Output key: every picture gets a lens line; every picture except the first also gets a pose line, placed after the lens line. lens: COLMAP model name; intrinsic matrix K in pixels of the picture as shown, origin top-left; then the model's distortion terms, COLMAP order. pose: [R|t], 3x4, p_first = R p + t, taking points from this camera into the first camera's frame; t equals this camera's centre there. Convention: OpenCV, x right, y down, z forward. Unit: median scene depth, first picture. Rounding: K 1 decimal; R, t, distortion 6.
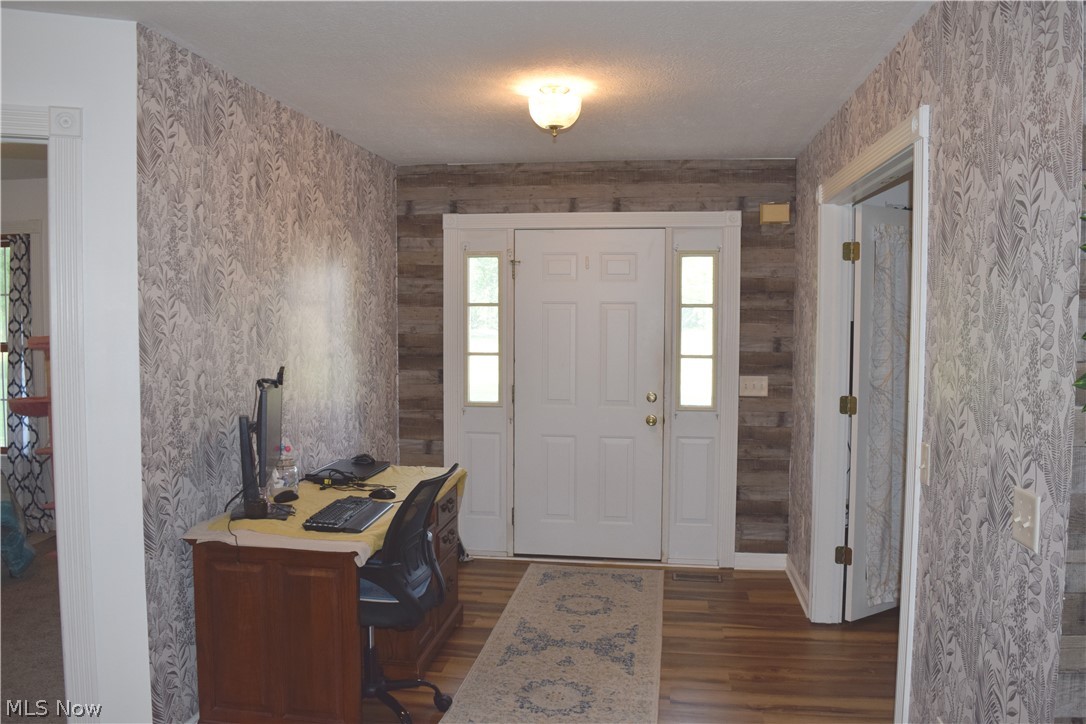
lens RADIAL K [[853.6, 0, 543.0], [0, 853.6, 362.0], [0, 0, 1]] dist [-0.094638, 0.021122]
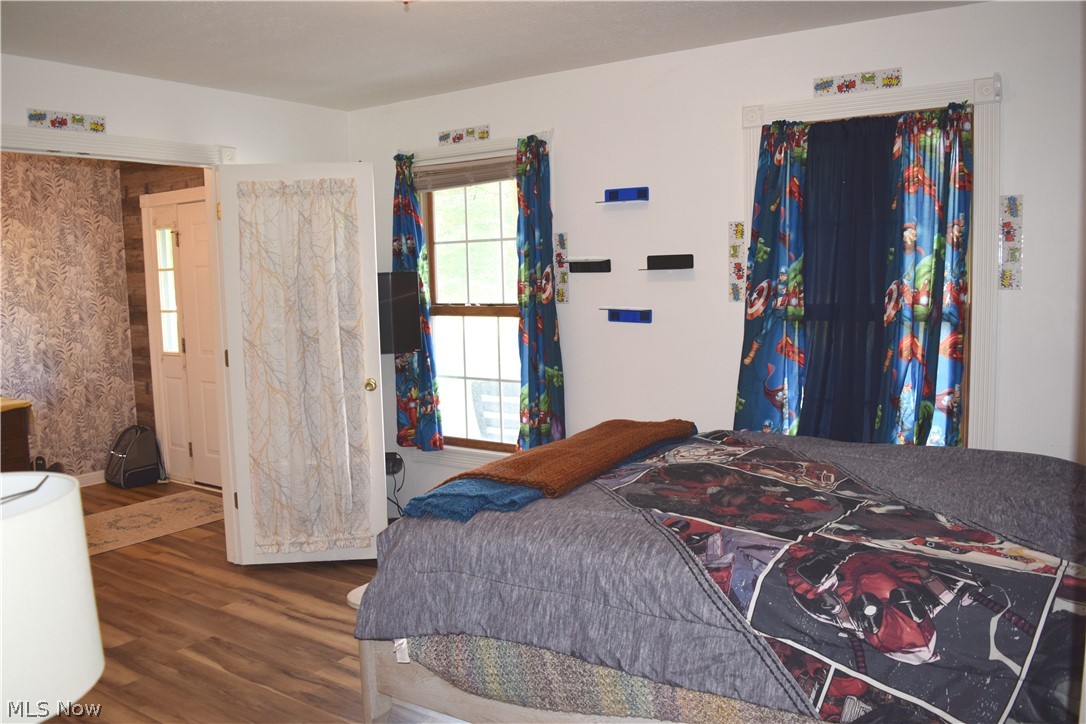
lens RADIAL K [[853.6, 0, 543.0], [0, 853.6, 362.0], [0, 0, 1]] dist [-0.094638, 0.021122]
pose [[0.895118, 0.024111, -0.445176, 0.922137], [-0.001669, 0.998711, 0.050735, 0.001105], [0.445826, -0.044671, 0.894004, 0.186435]]
